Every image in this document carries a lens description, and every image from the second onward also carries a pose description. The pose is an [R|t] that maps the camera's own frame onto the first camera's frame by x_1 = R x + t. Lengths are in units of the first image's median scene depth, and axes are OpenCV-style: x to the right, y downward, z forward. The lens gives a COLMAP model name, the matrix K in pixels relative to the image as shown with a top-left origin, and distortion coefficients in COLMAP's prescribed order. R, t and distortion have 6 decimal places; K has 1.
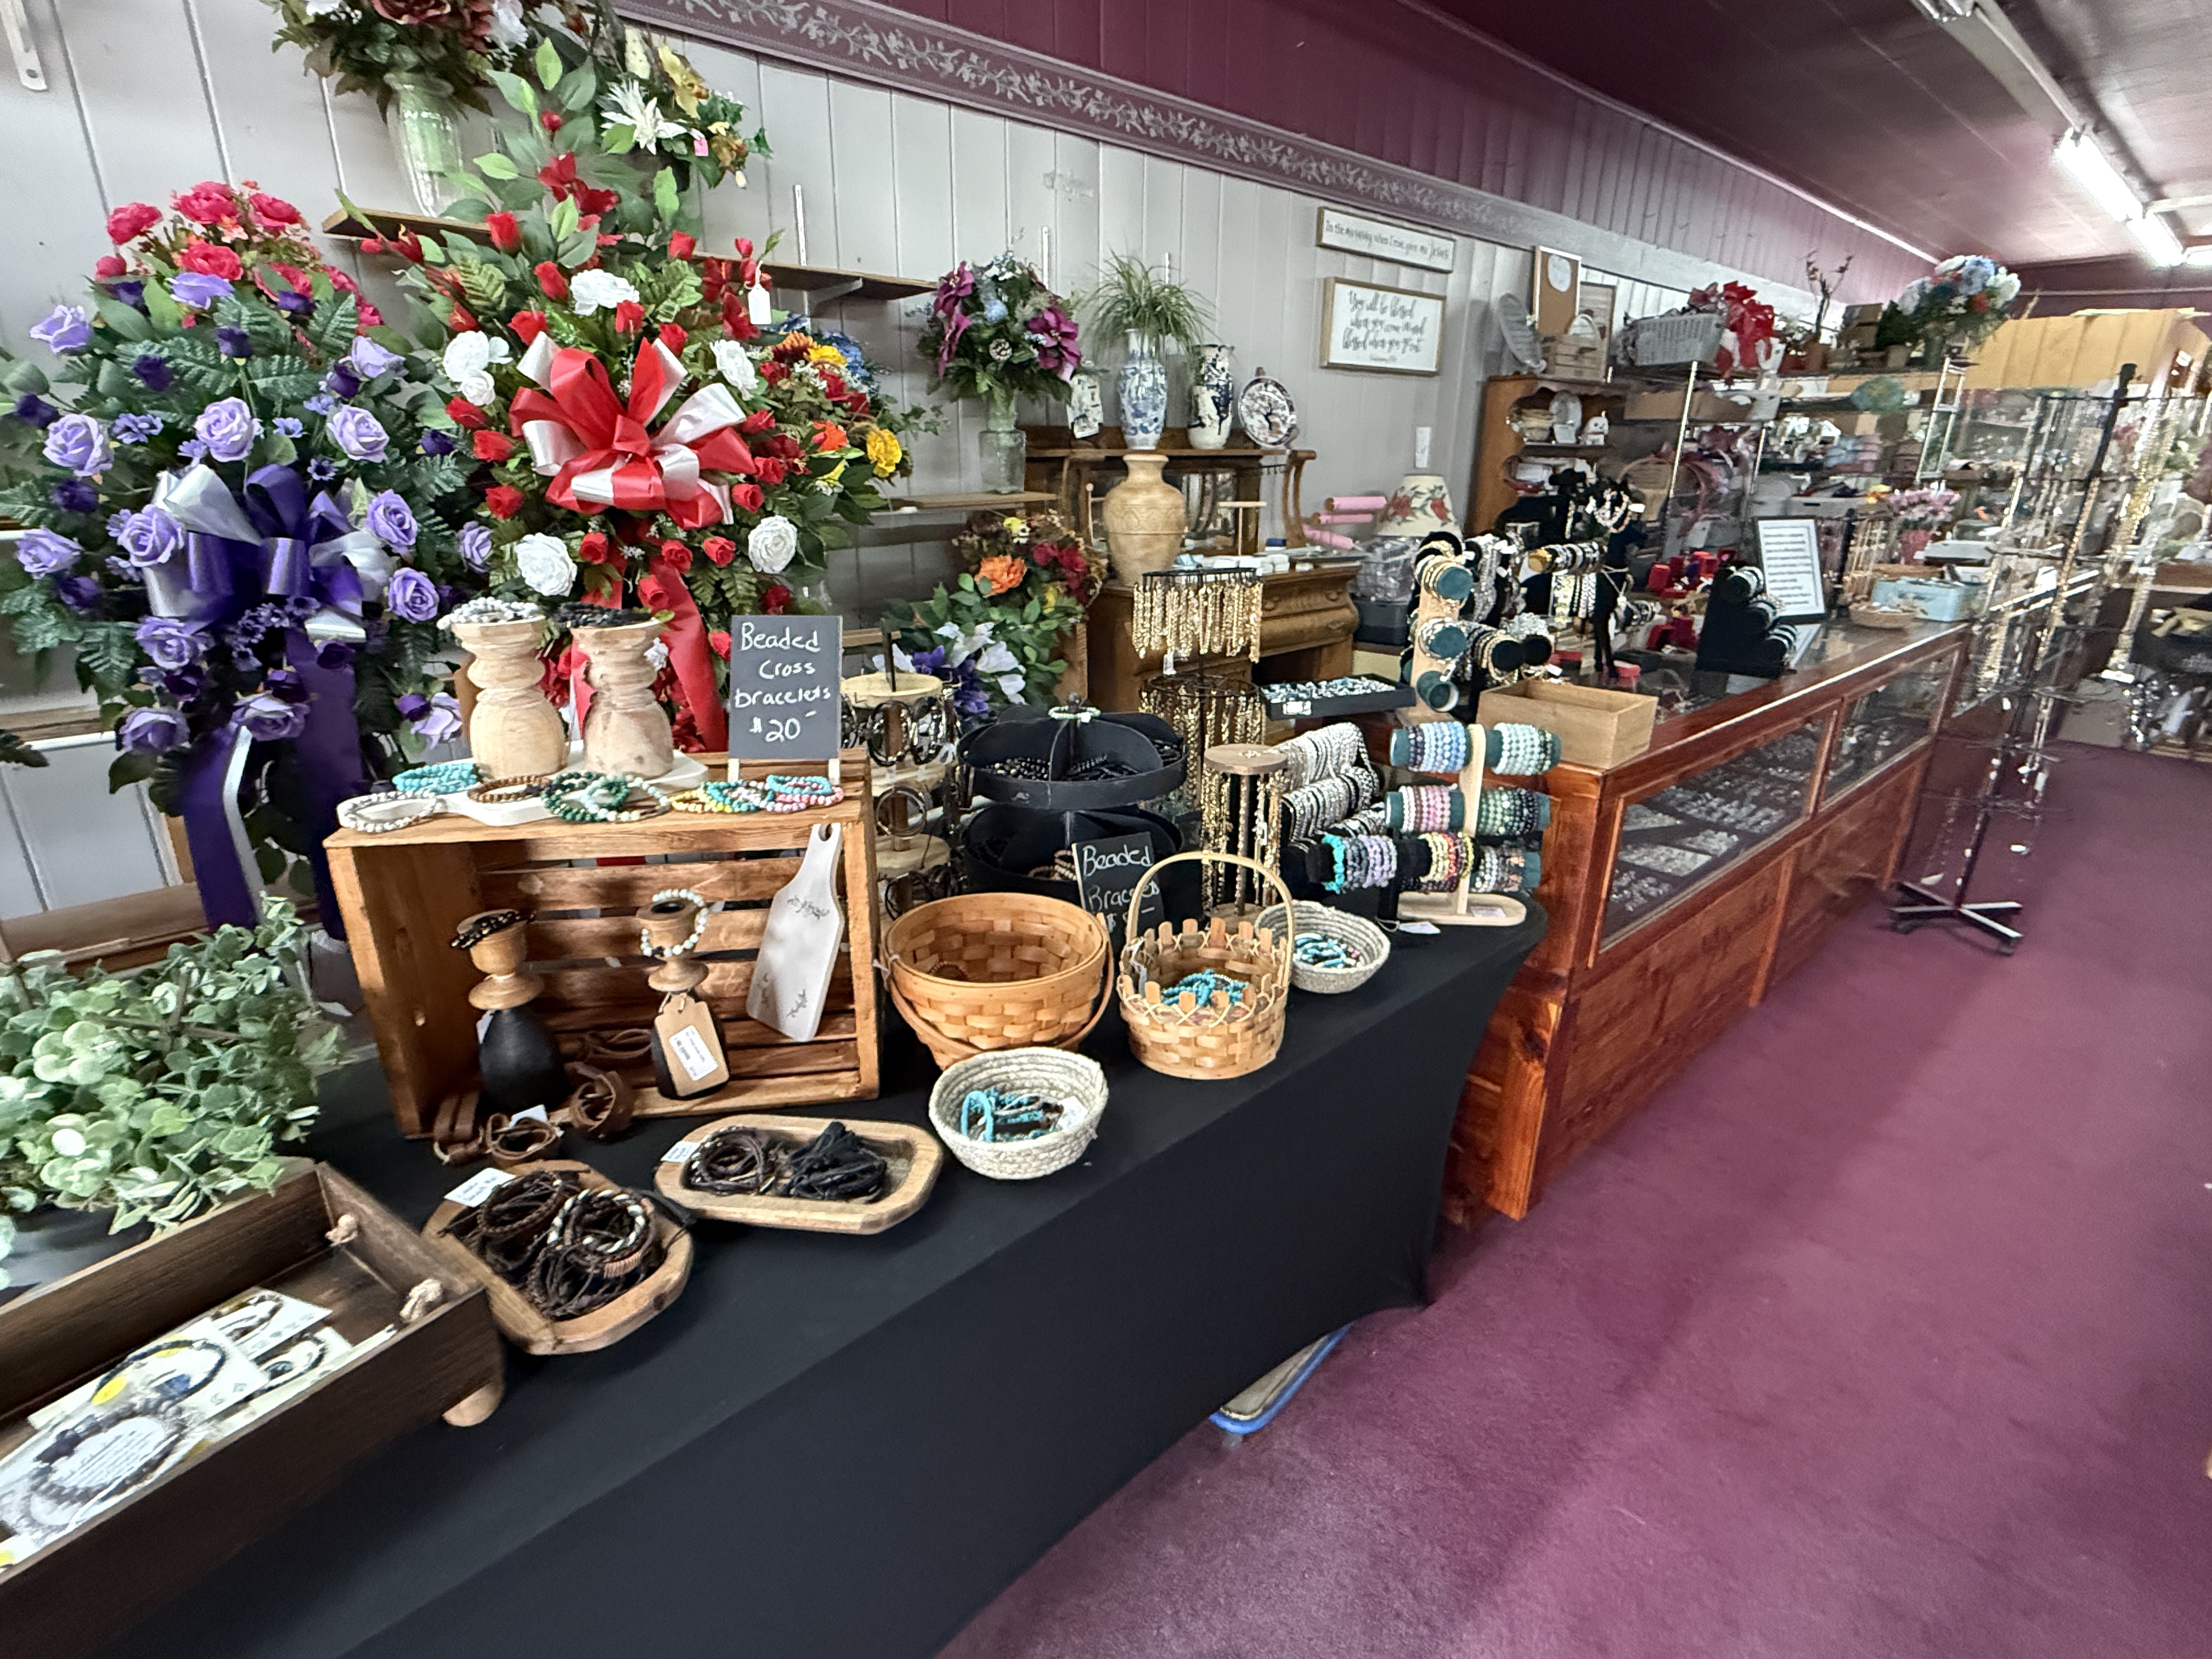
lens RADIAL K [[1060.1, 0, 1099.3], [0, 1060.1, 829.8], [0, 0, 1]] dist [0.000670, -0.000218]
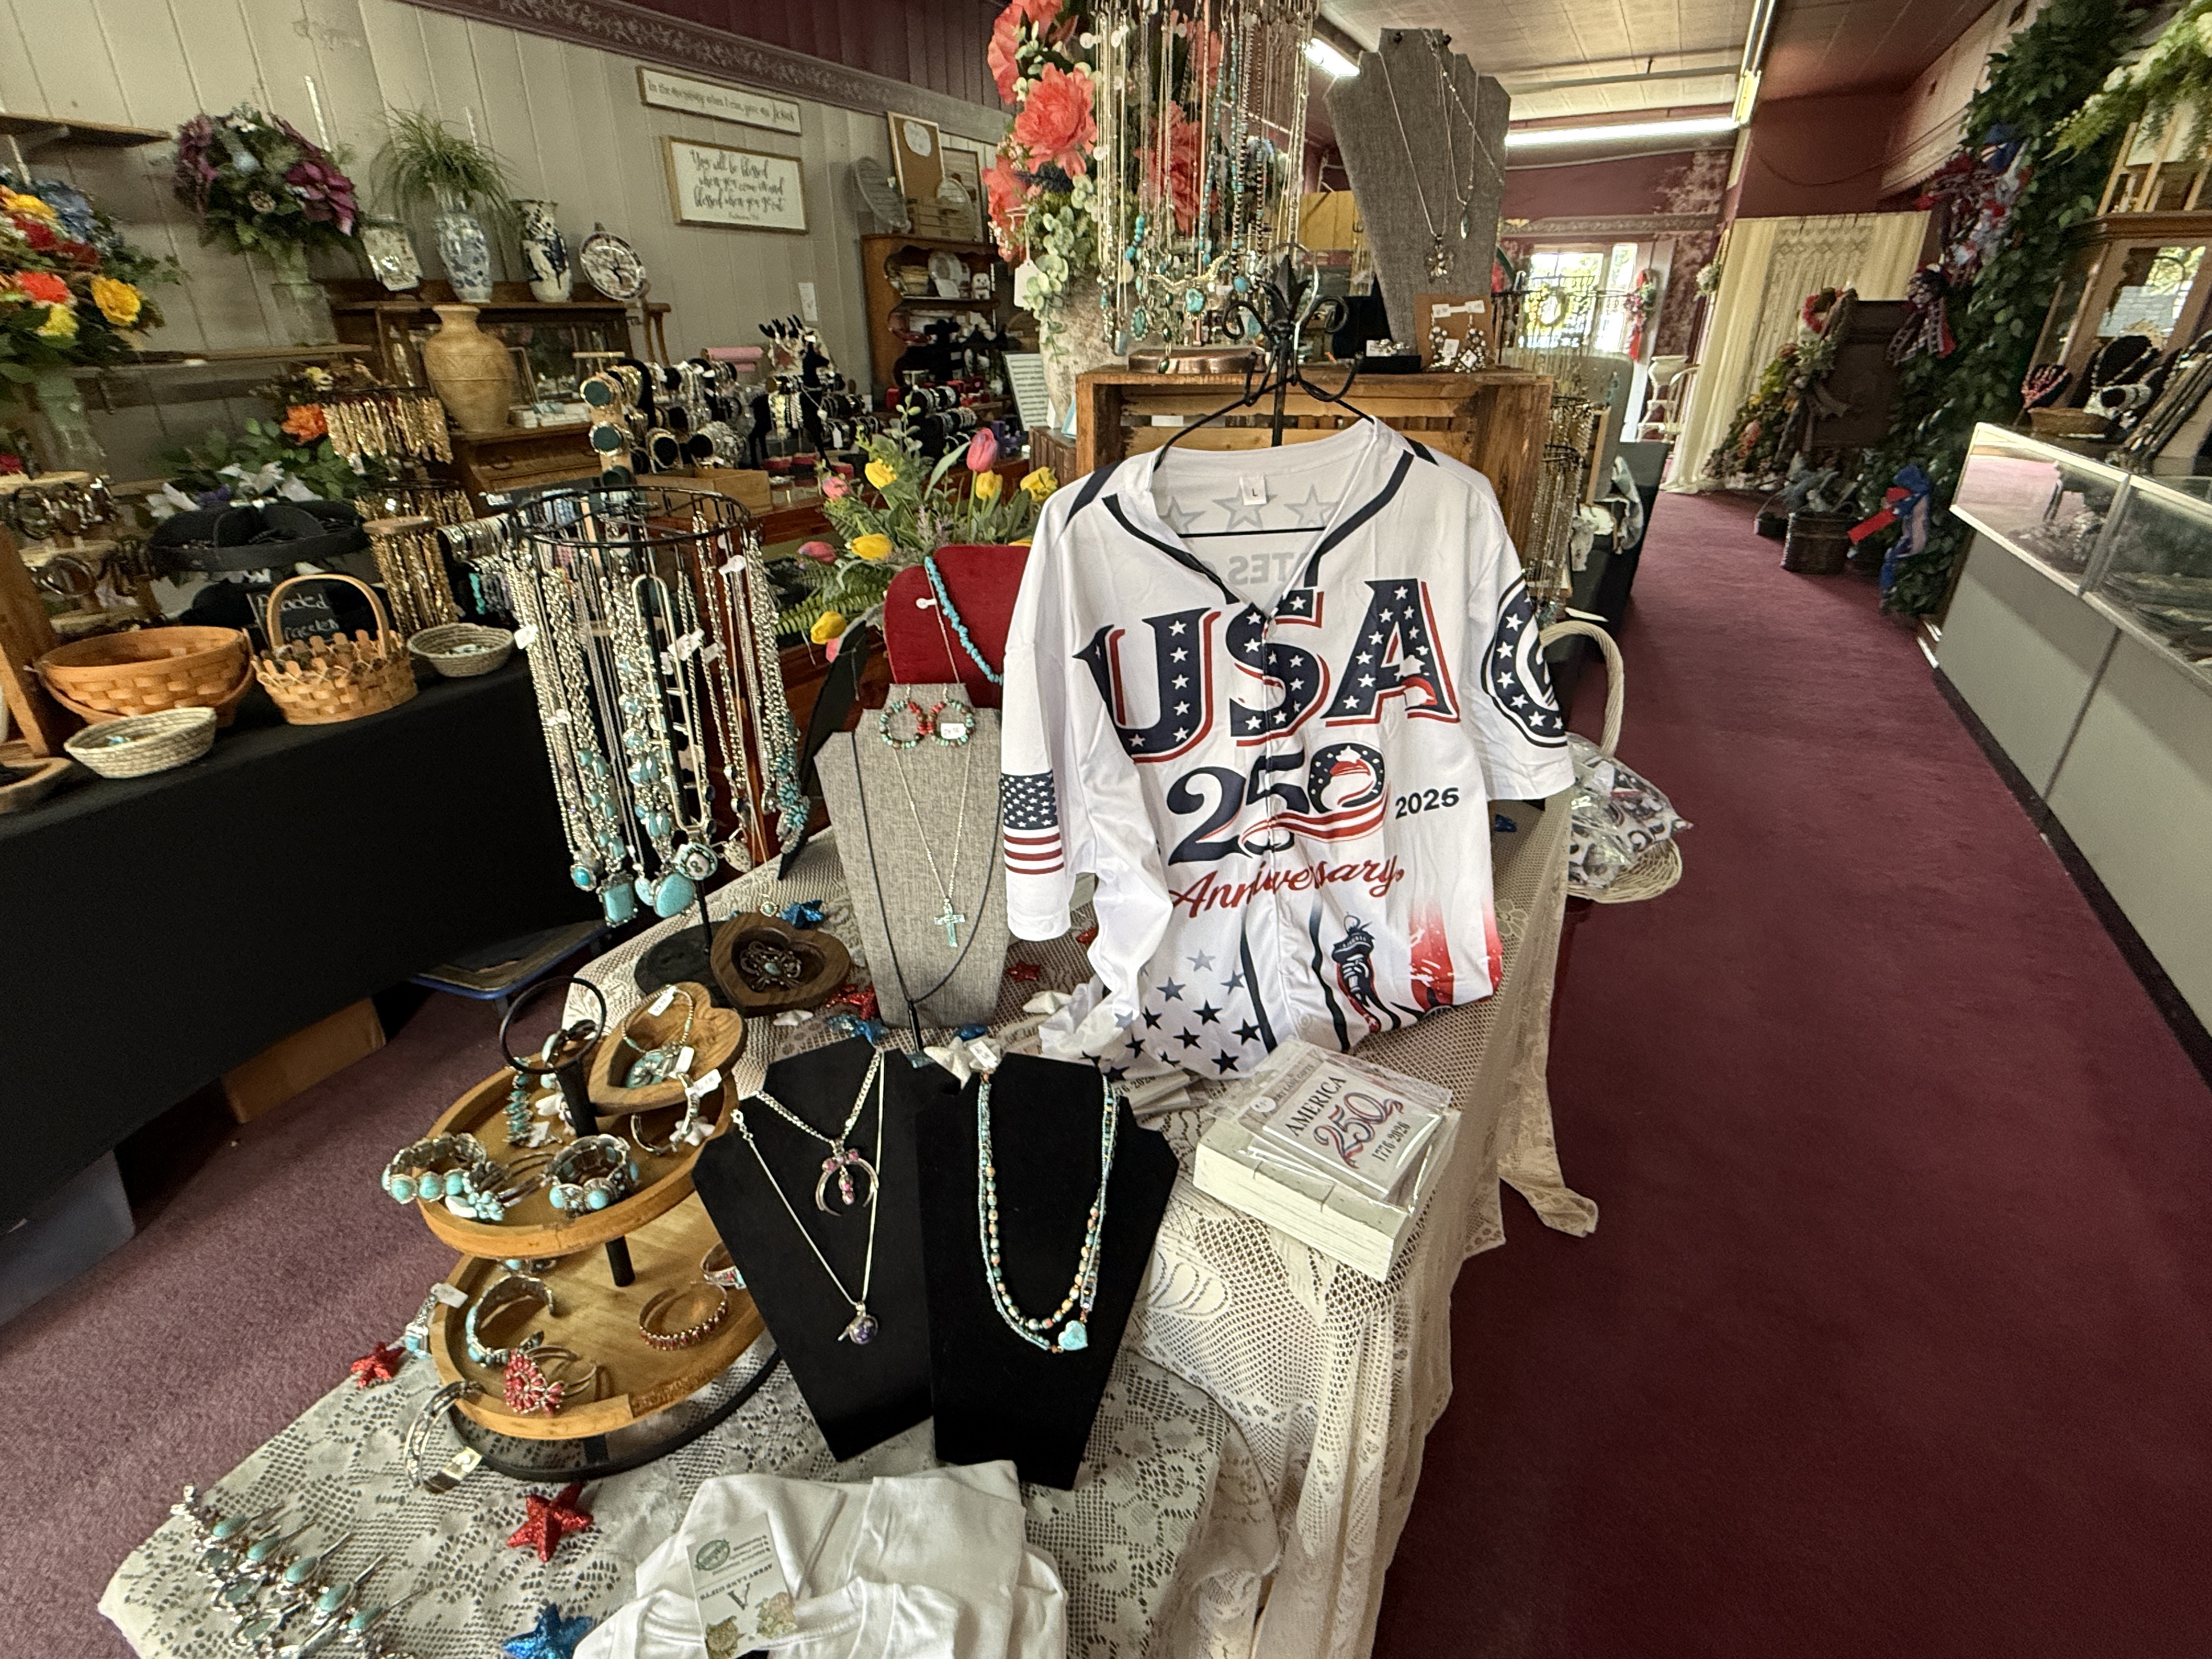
lens RADIAL K [[1060.1, 0, 1100.5], [0, 1060.1, 826.7], [0, 0, 1]] dist [0.000670, -0.000218]
pose [[0.933624, -0.167039, 0.316930, 0.206803], [0.132907, 0.983013, 0.126577, 0.112129], [-0.332689, -0.076053, 0.939965, -0.262110]]
